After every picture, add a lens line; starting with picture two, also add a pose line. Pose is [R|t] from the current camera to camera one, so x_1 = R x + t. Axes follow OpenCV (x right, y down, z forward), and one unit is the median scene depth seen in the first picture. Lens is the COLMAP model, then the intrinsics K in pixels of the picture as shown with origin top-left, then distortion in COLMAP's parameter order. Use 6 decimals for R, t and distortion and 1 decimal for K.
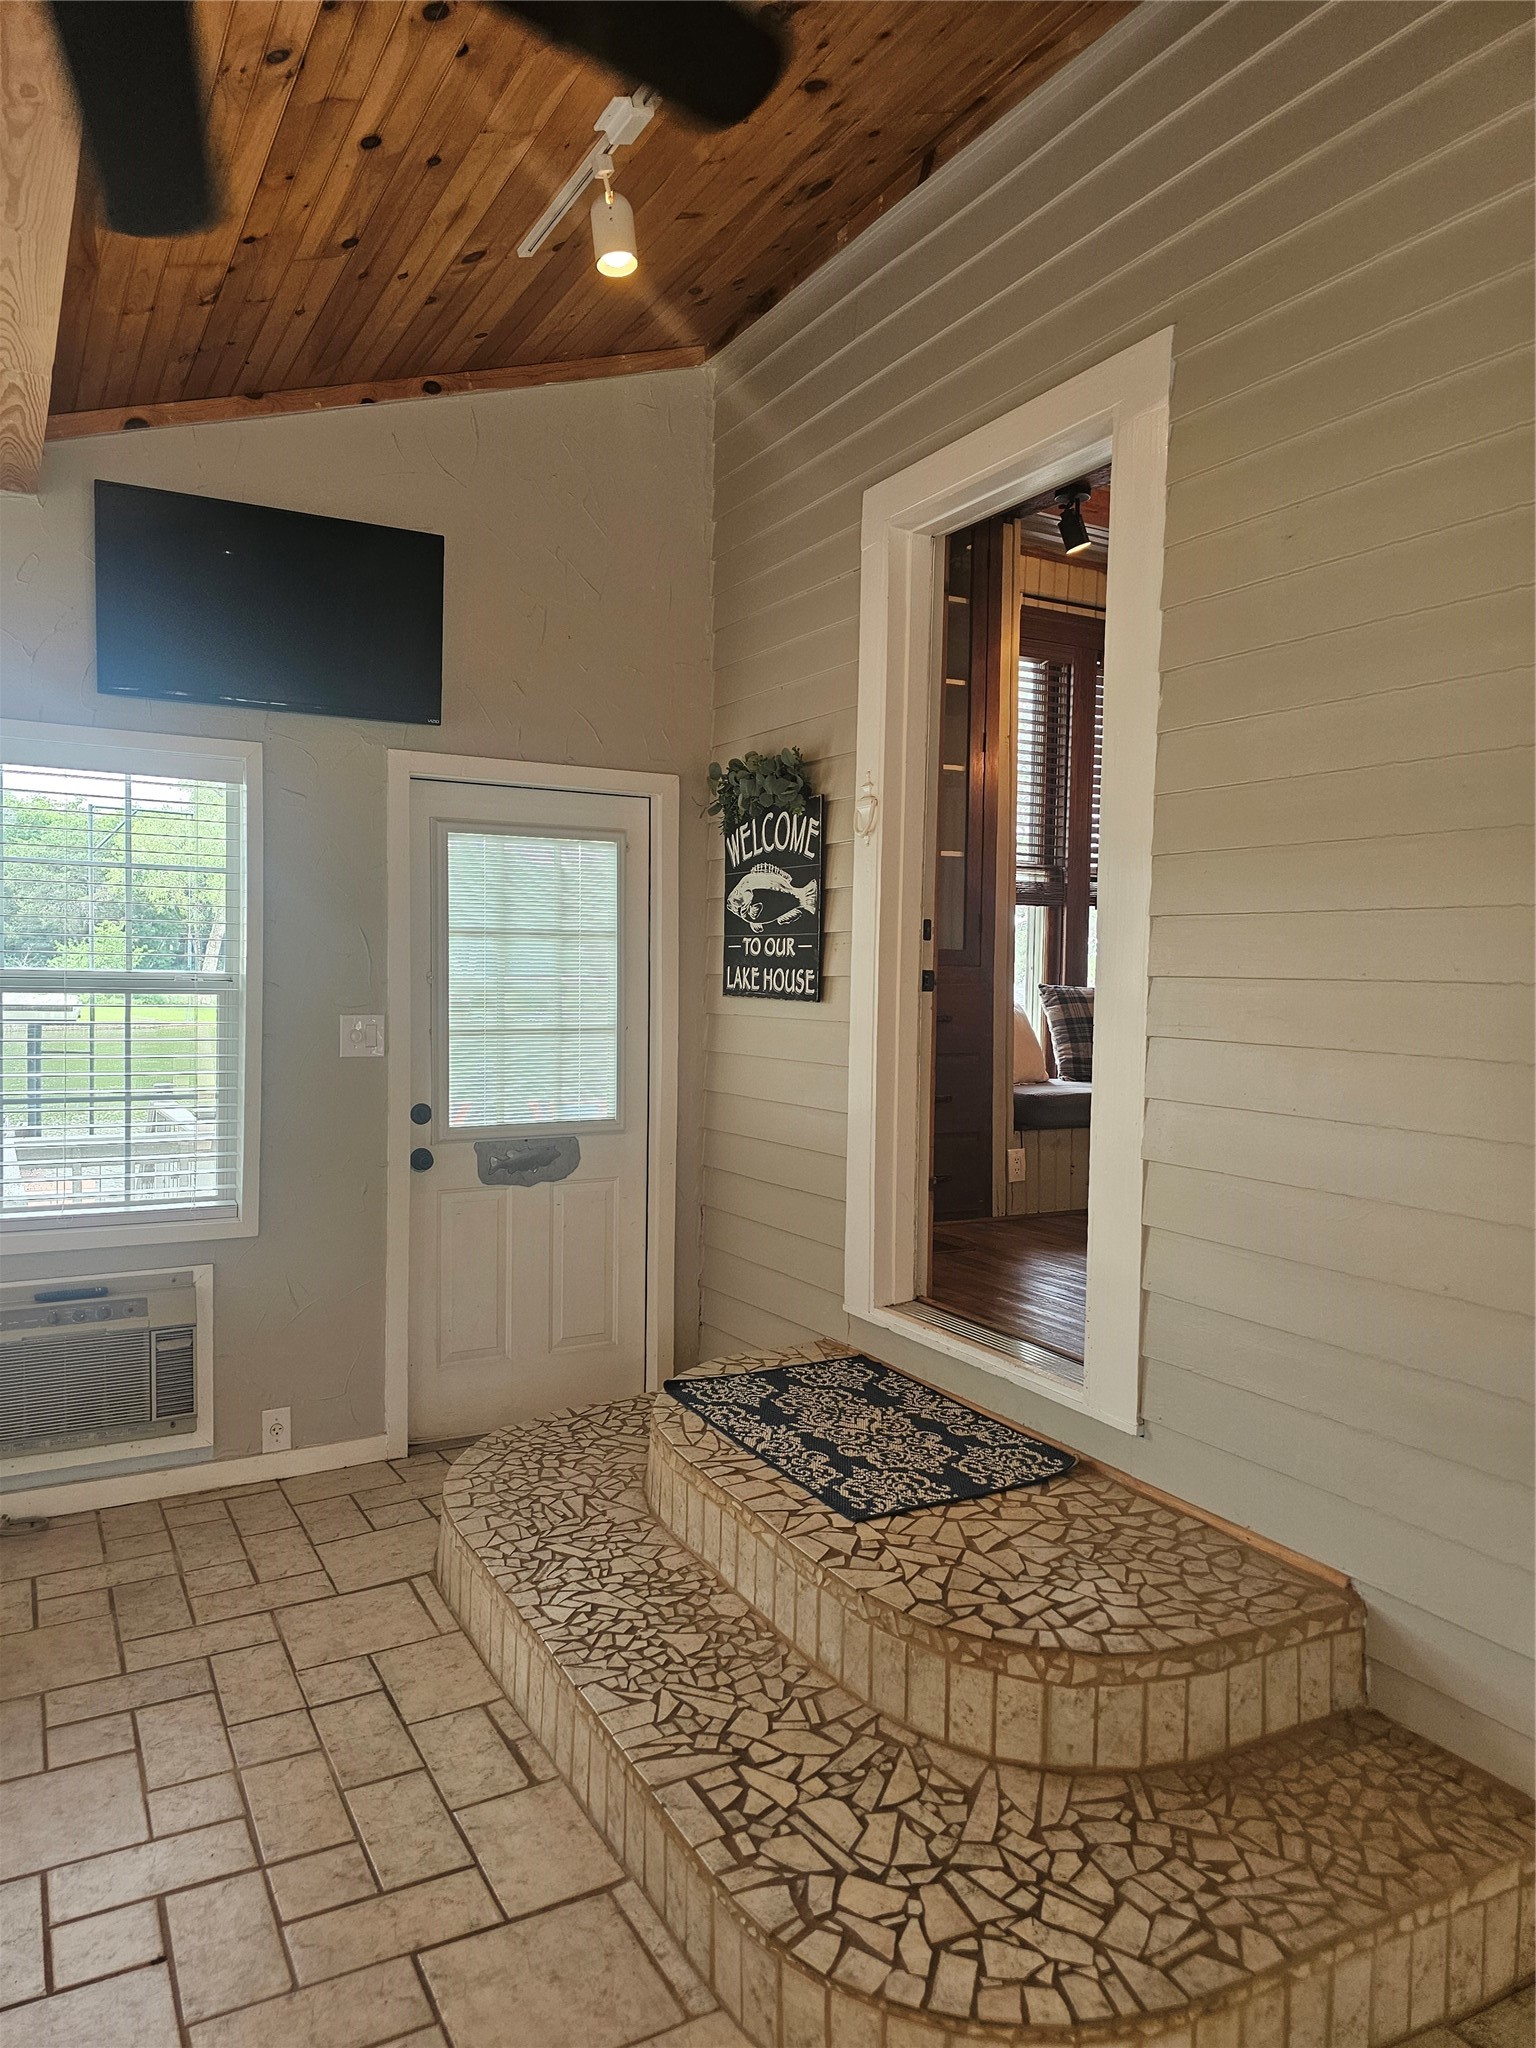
lens RADIAL K [[1384.7, 0, 756.6], [0, 1384.7, 1028.8], [0, 0, 1]] dist [0.032064, -0.016413]
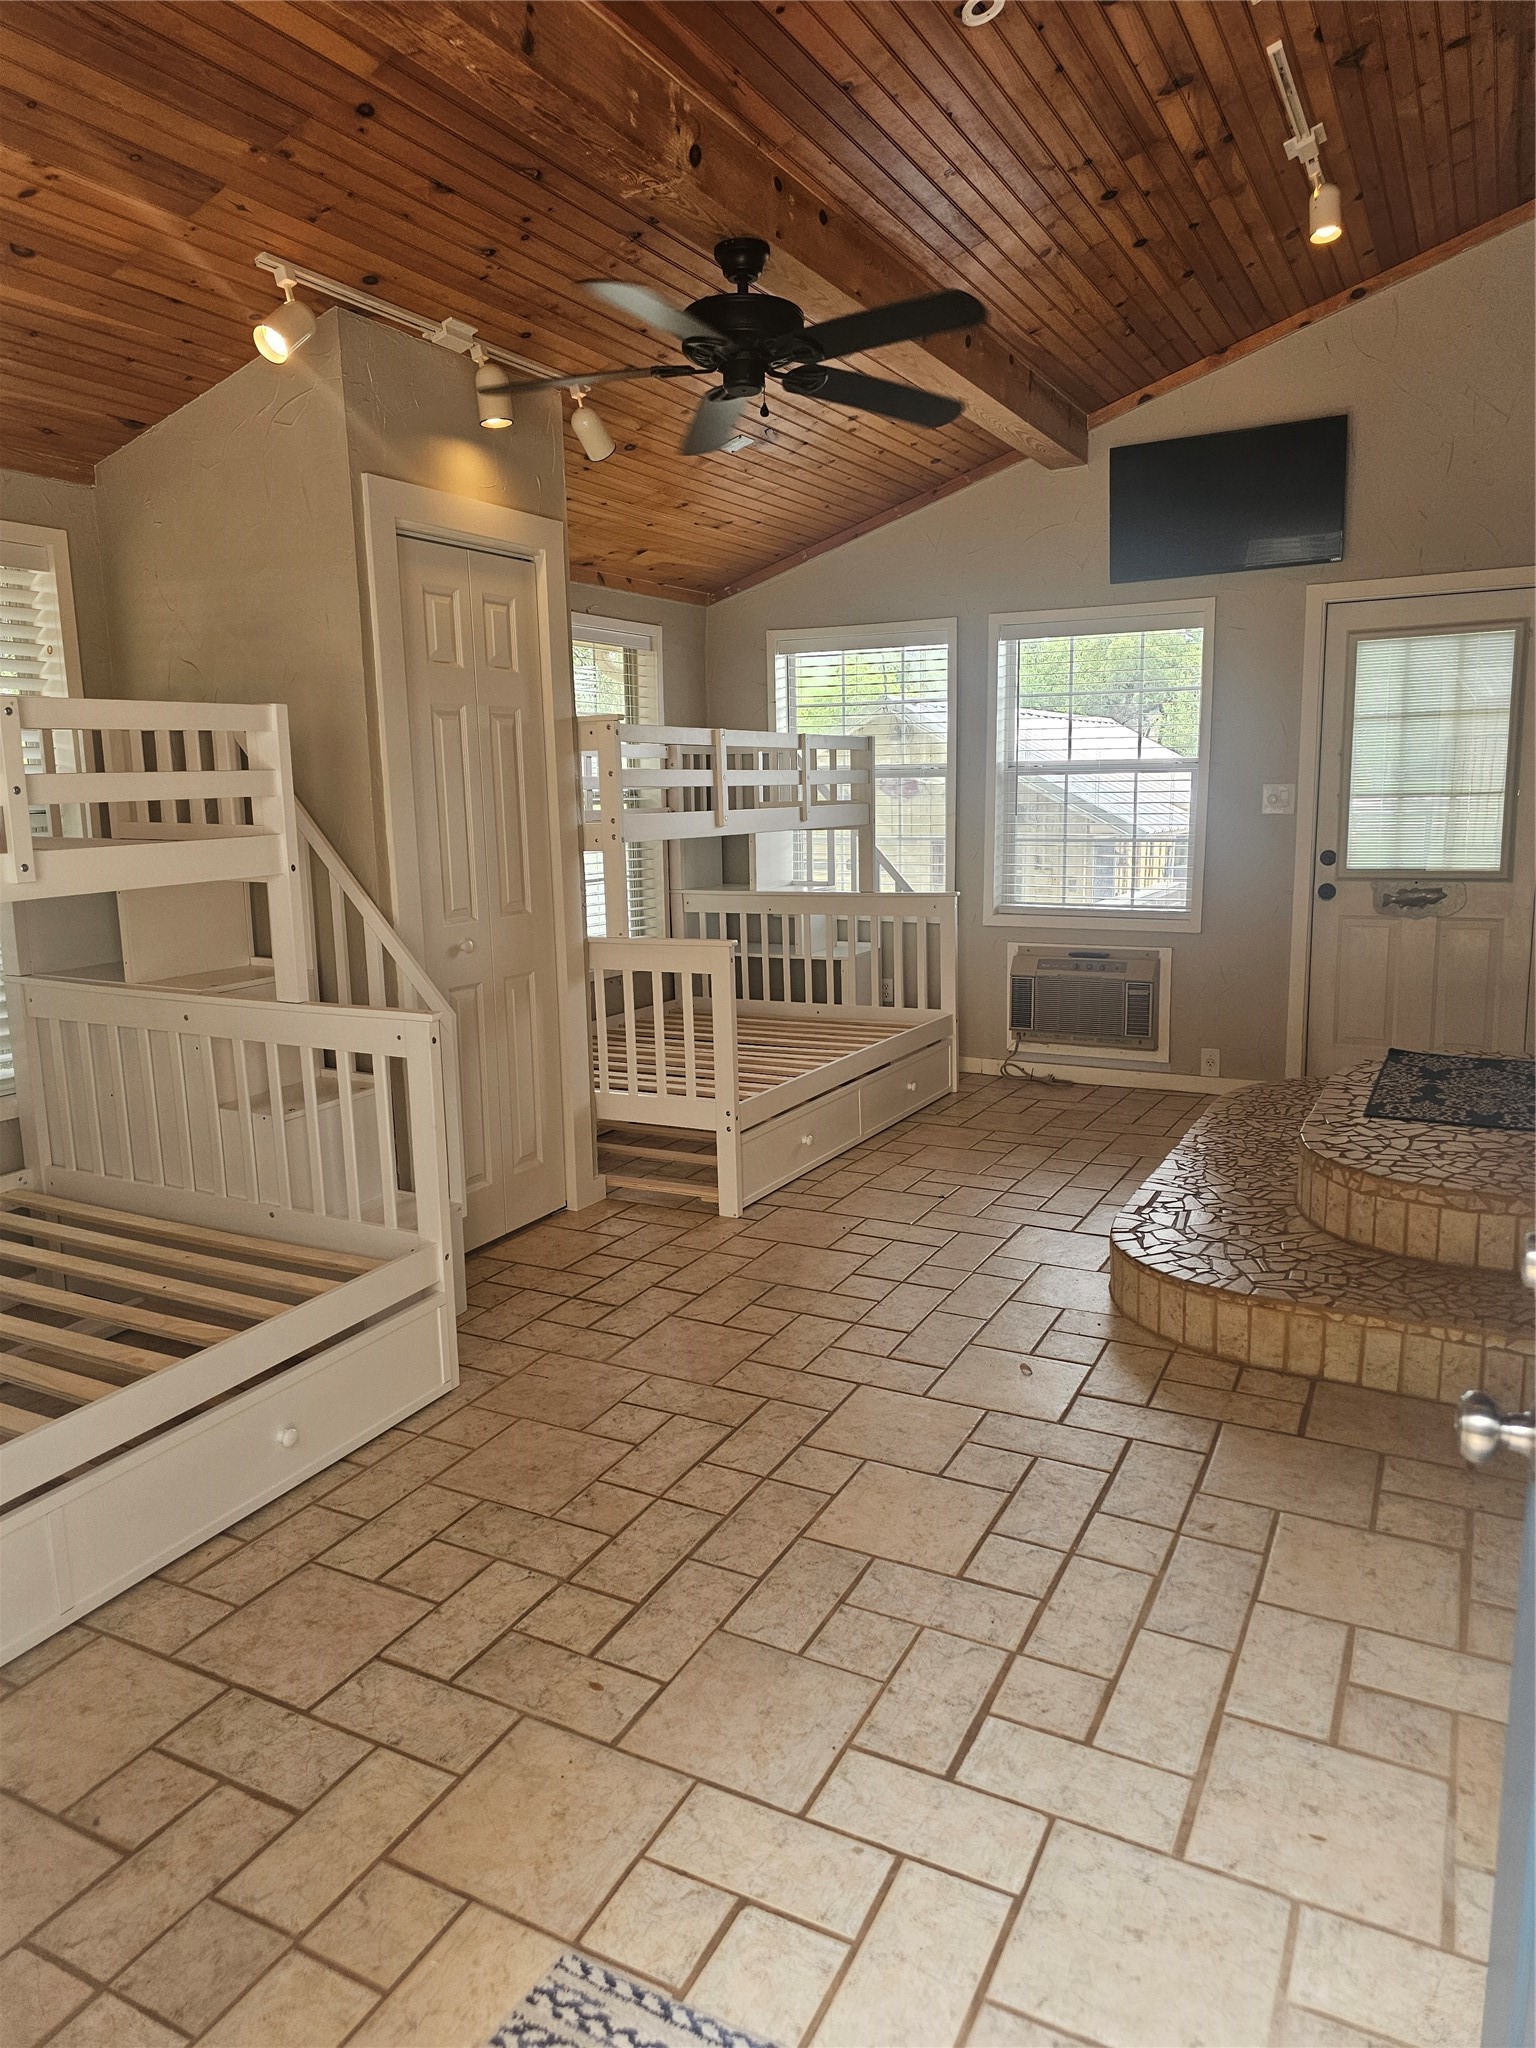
lens RADIAL K [[1384.7, 0, 771.7], [0, 1384.7, 1015.7], [0, 0, 1]] dist [0.032064, -0.016413]
pose [[0.554646, 0.115829, -0.823985, 1.100053], [-0.006370, 0.990826, 0.134995, 0.063397], [0.832062, -0.069625, 0.550295, -0.394485]]
